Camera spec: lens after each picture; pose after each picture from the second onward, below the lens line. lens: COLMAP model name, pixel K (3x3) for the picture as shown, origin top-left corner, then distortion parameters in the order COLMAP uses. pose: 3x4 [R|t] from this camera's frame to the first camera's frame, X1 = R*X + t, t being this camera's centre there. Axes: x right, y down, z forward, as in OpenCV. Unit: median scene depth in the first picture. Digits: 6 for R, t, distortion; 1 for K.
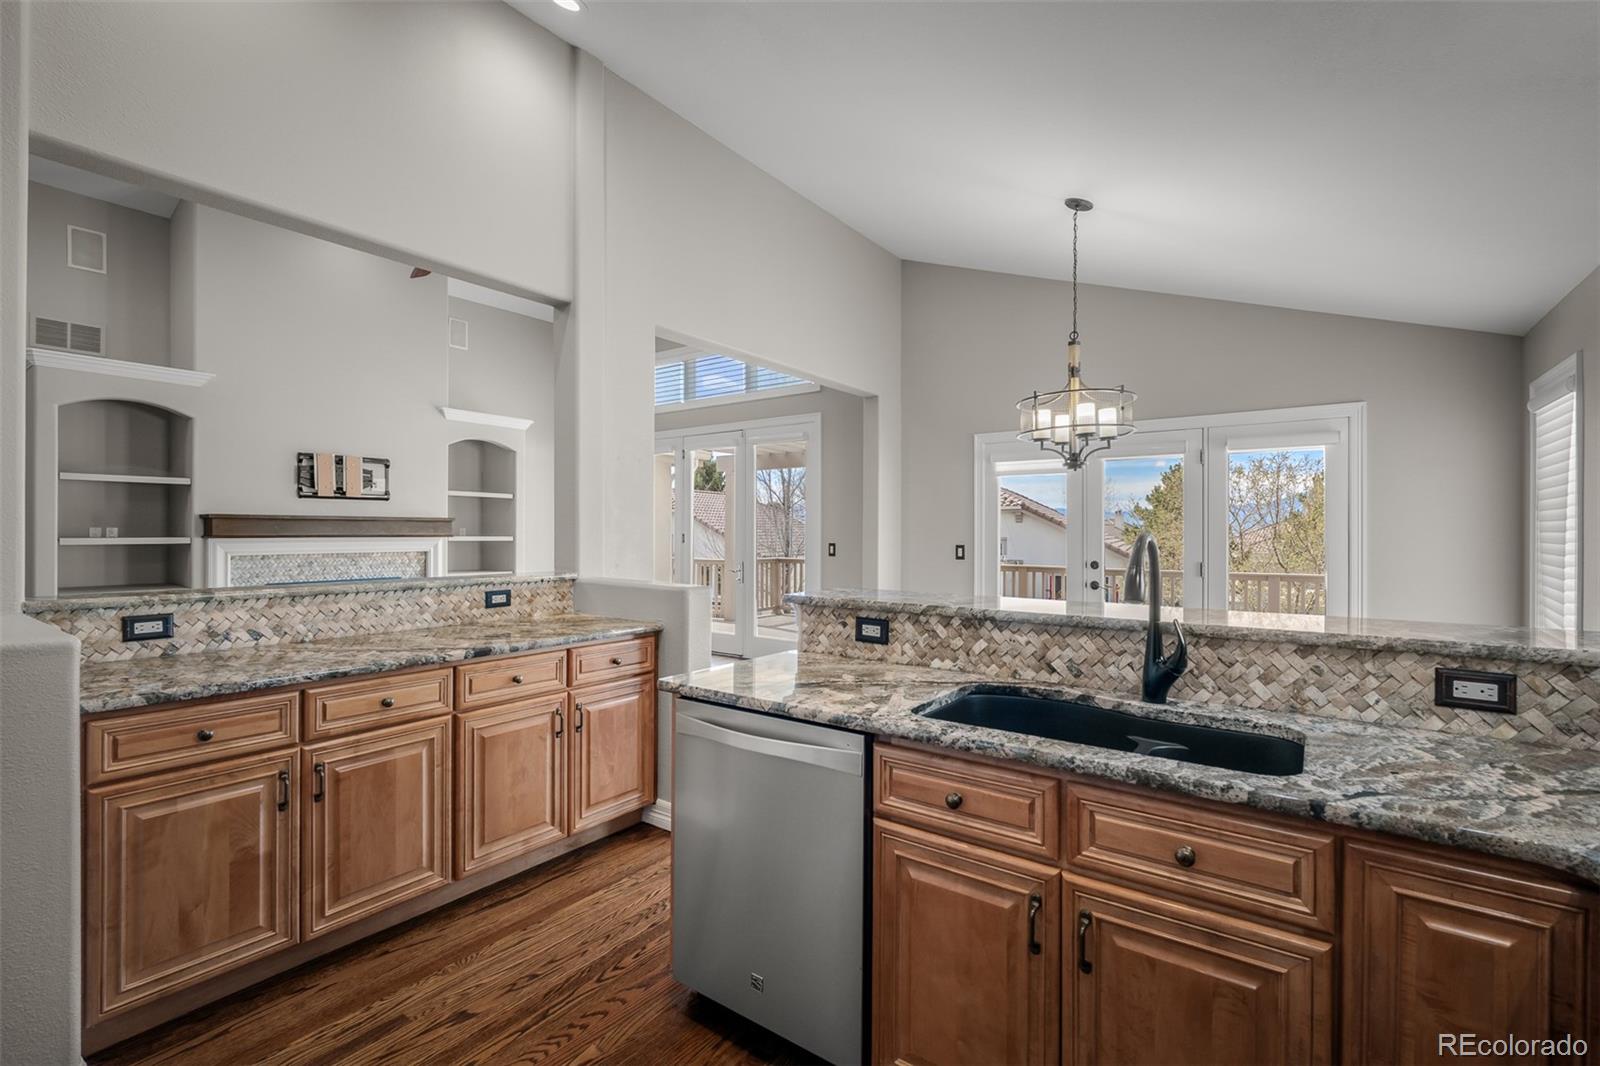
lens RADIAL K [[713.3, 0, 795.4], [0, 713.3, 530.1], [0, 0, 1]] dist [-0.001222, 0.000212]
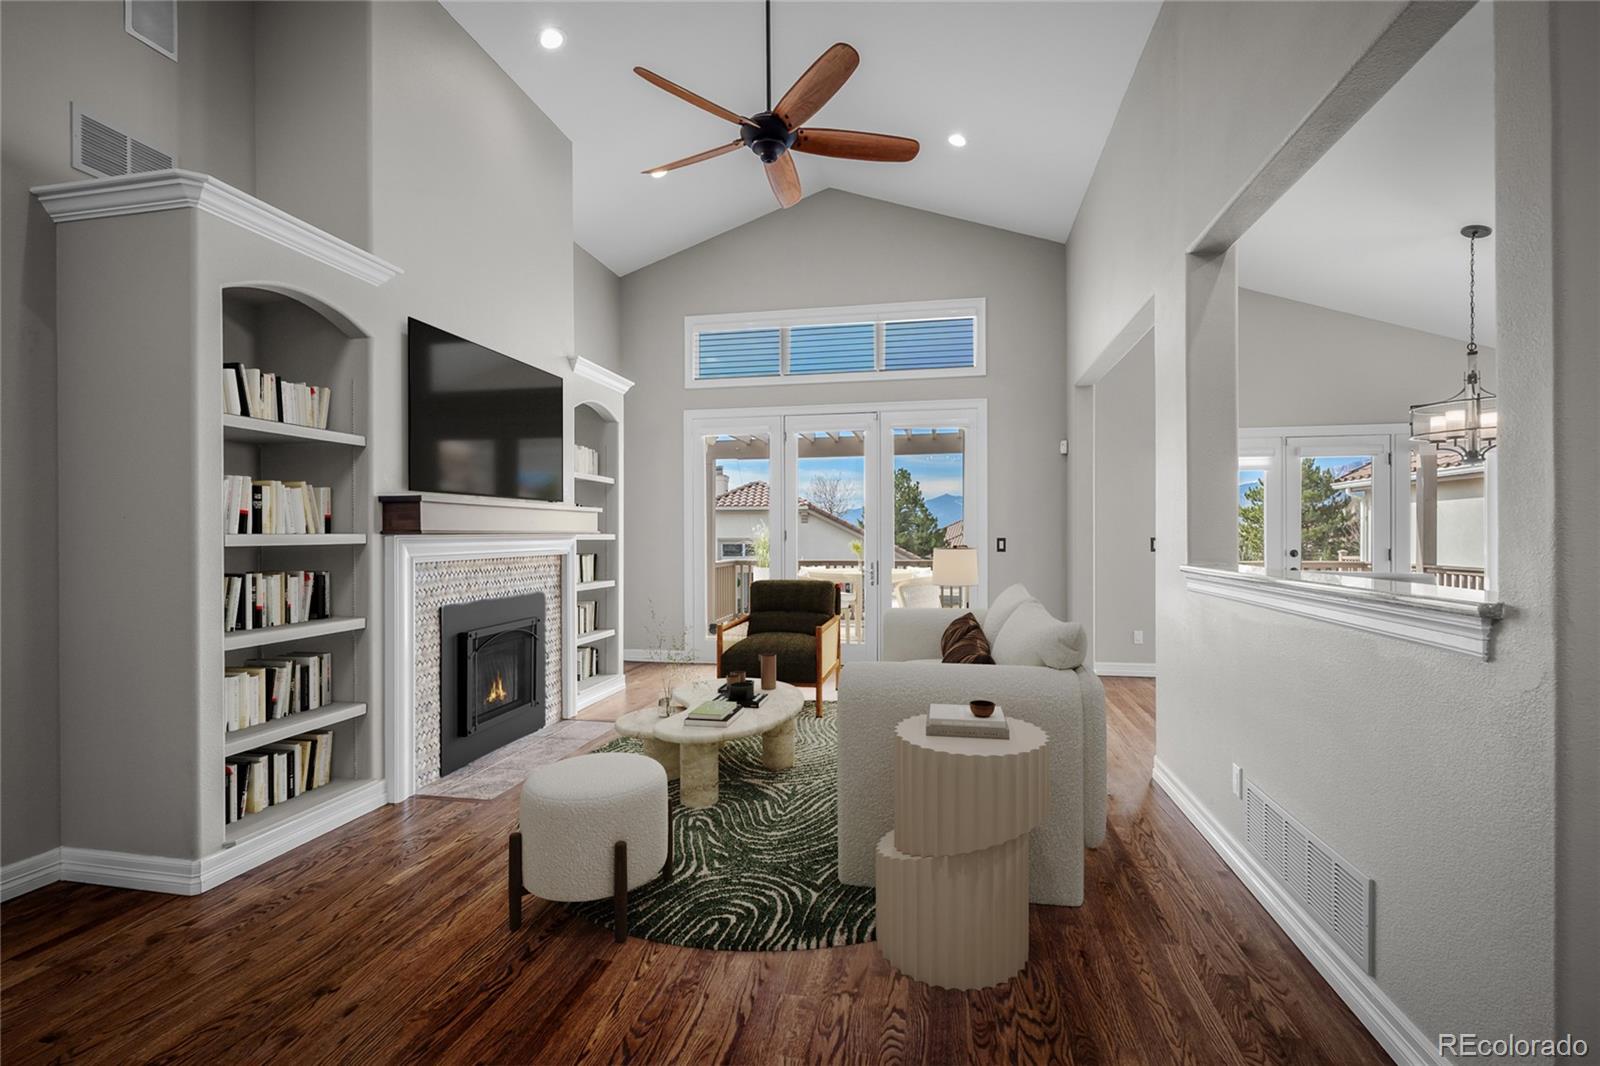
lens RADIAL K [[763.2, 0, 795.2], [0, 763.2, 534.3], [0, 0, 1]] dist [0.002157, 0.000035]
pose [[0.905977, -0.006124, 0.423282, -1.106752], [0.005347, 0.999981, 0.003023, 0.015732], [-0.423293, -0.000475, 0.905993, 0.356221]]
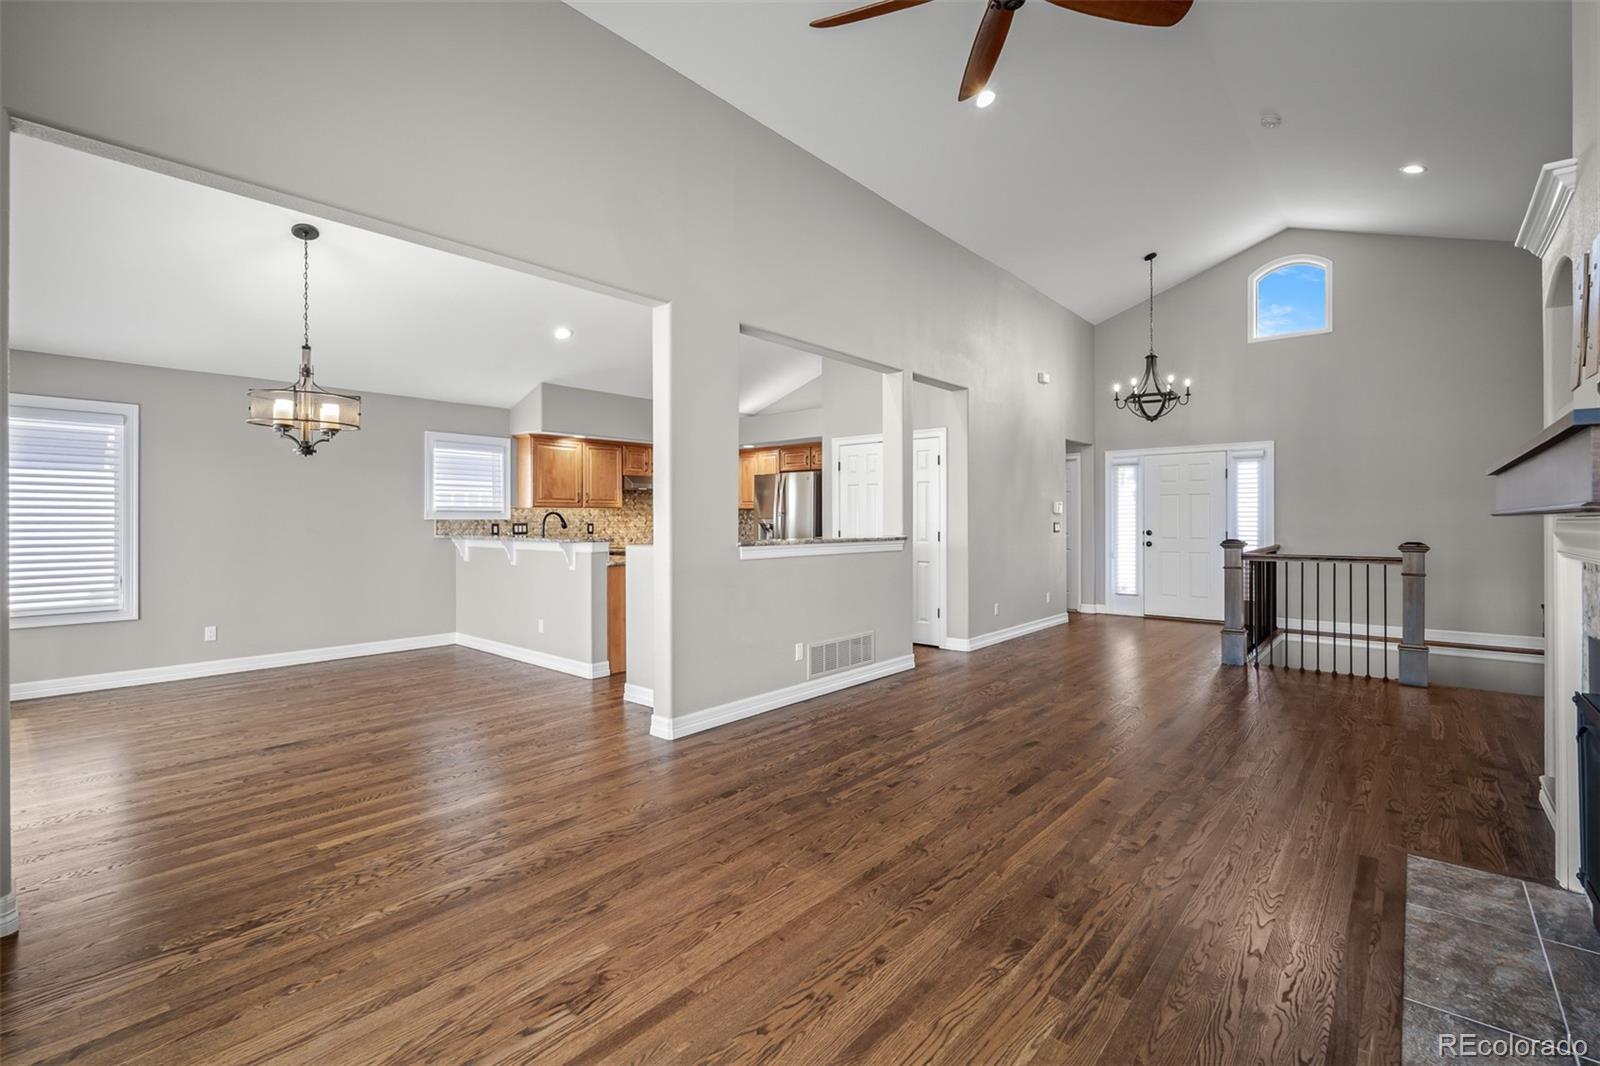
lens RADIAL K [[705.1, 0, 792.2], [0, 705.1, 515.9], [0, 0, 1]] dist [-0.000930, -0.000150]
pose [[-0.995966, -0.001694, 0.089716, -0.518654], [-0.002314, 0.999974, -0.006808, 0.021335], [-0.089702, -0.006988, -0.995944, 2.097007]]
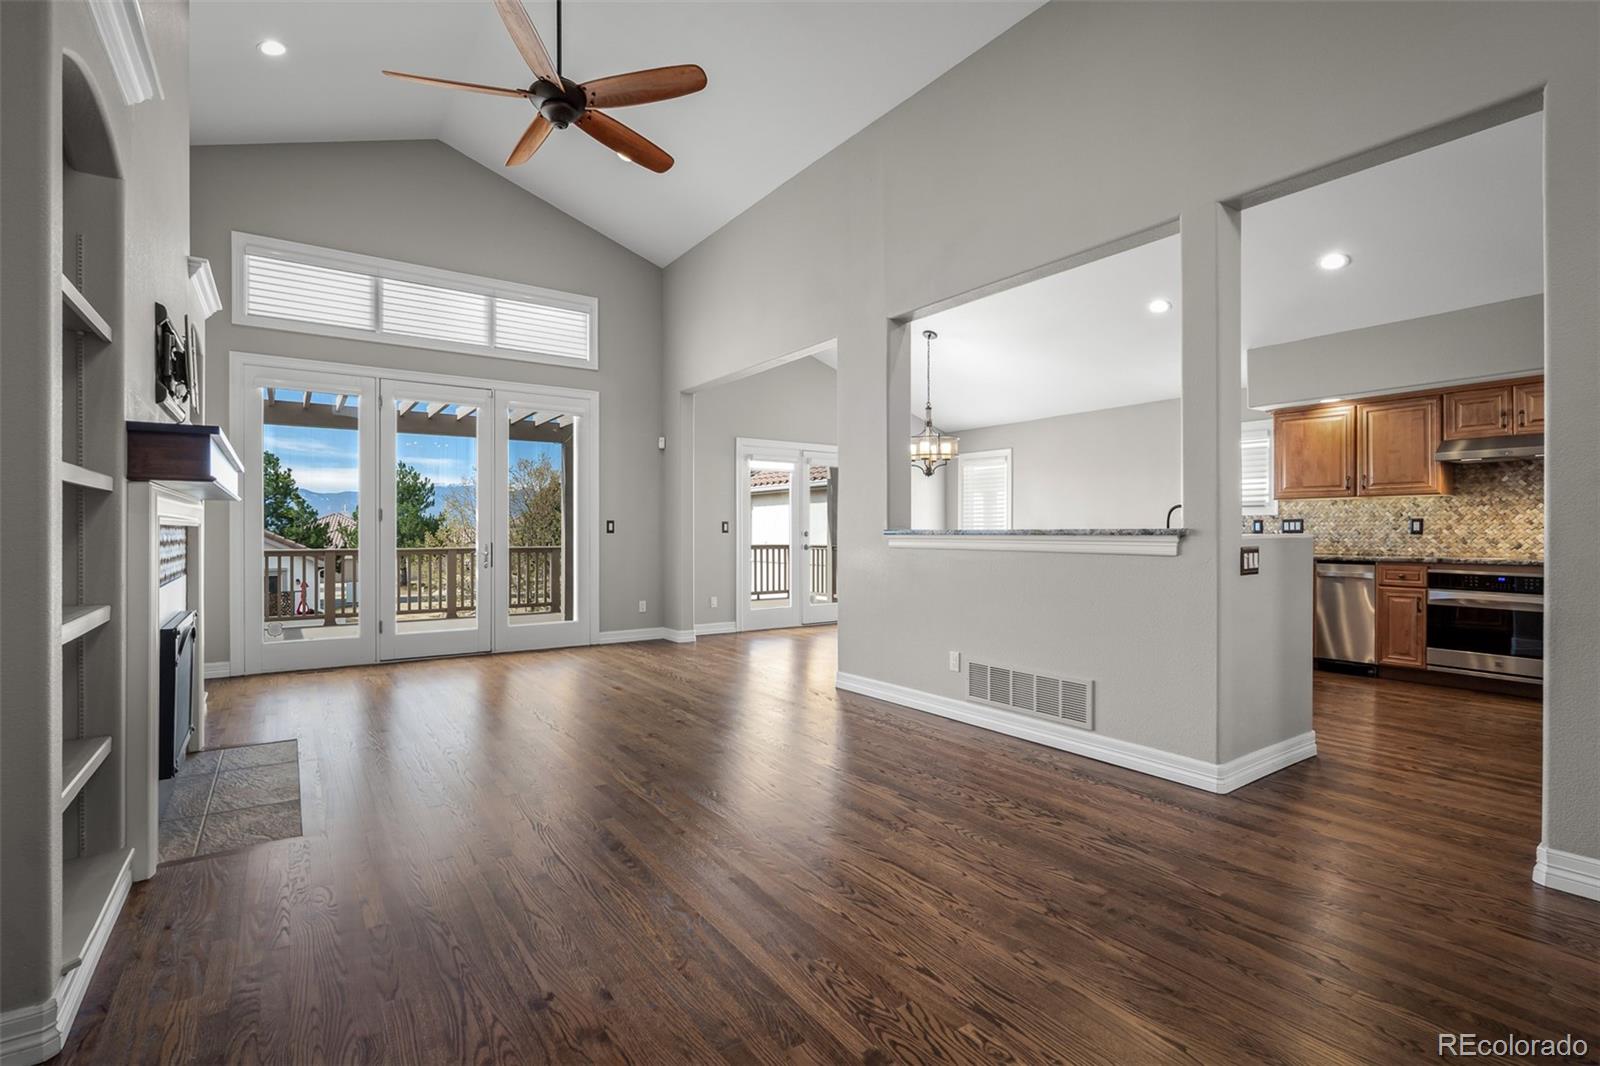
lens RADIAL K [[738.0, 0, 800.0], [0, 738.0, 533.0], [0, 0, 1]] dist [0.002439, -0.000163]
pose [[0.319851, -0.003764, 0.947460, -1.557071], [-0.001165, 0.999990, 0.004366, 0.055750], [-0.947467, -0.002500, 0.319843, 0.703445]]
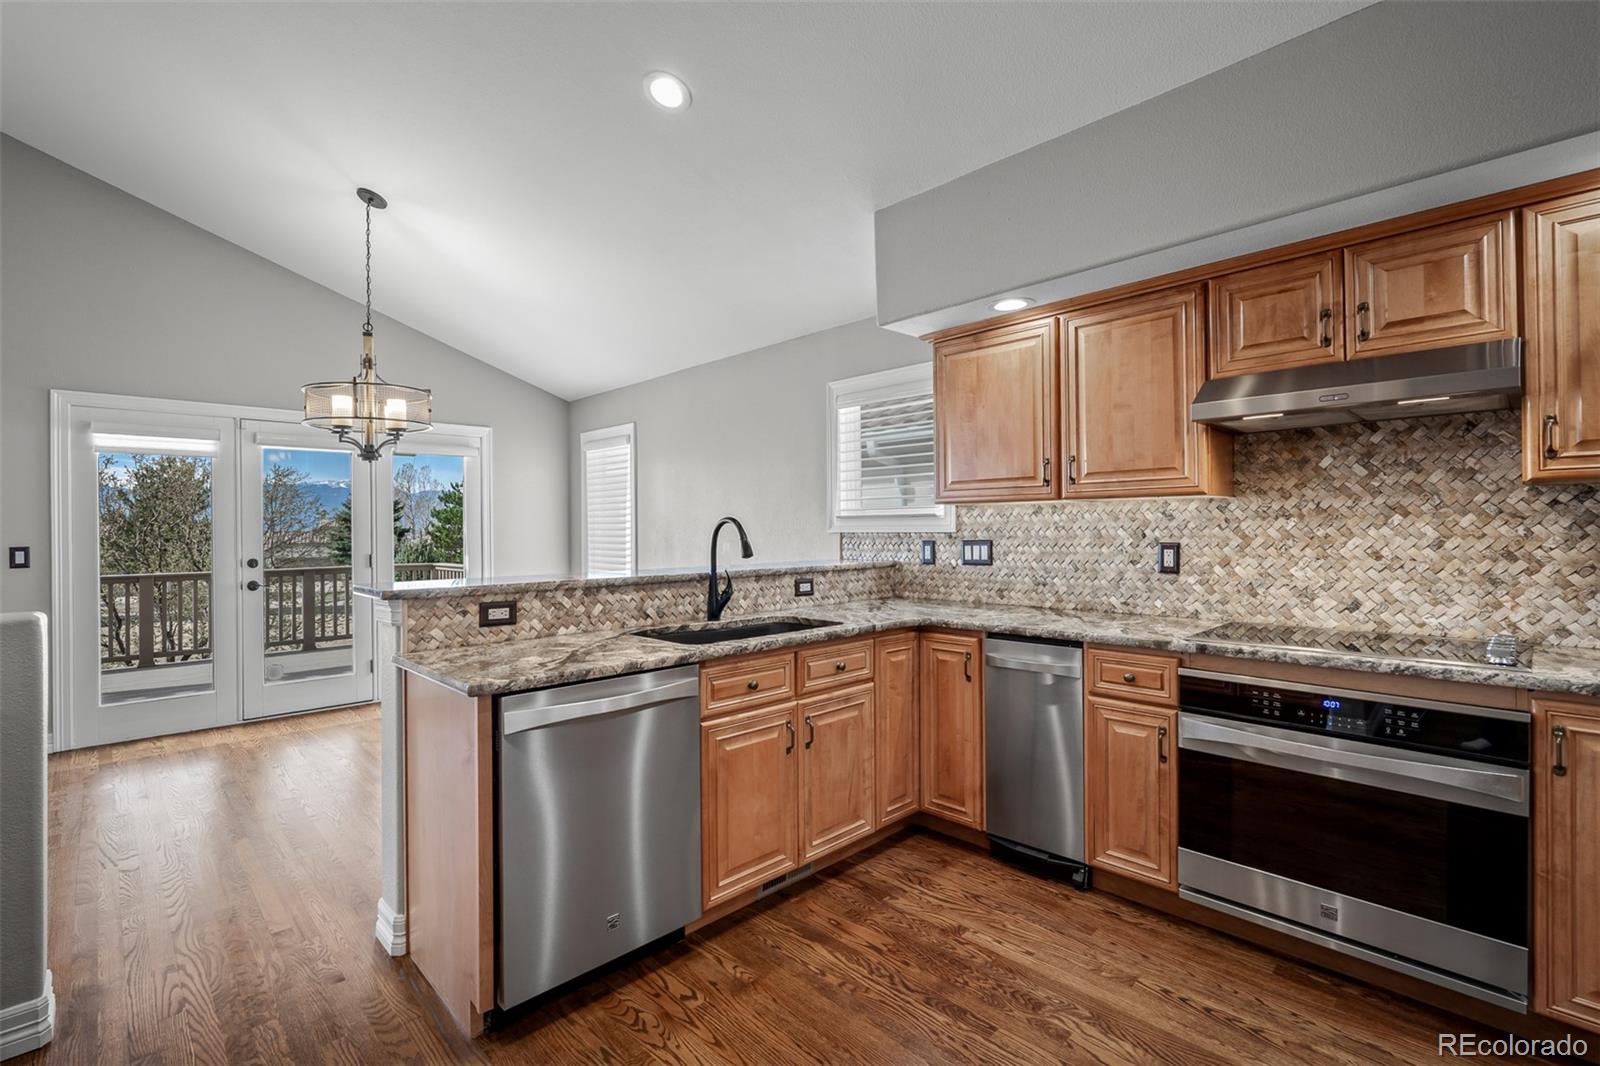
lens RADIAL K [[718.4, 0, 795.8], [0, 718.4, 526.3], [0, 0, 1]] dist [-0.001767, -0.000057]
pose [[0.166623, -0.000727, 0.986020, -0.505078], [0.007662, 0.999970, -0.000558, 0.011438], [-0.985991, 0.007647, 0.166624, 0.243769]]
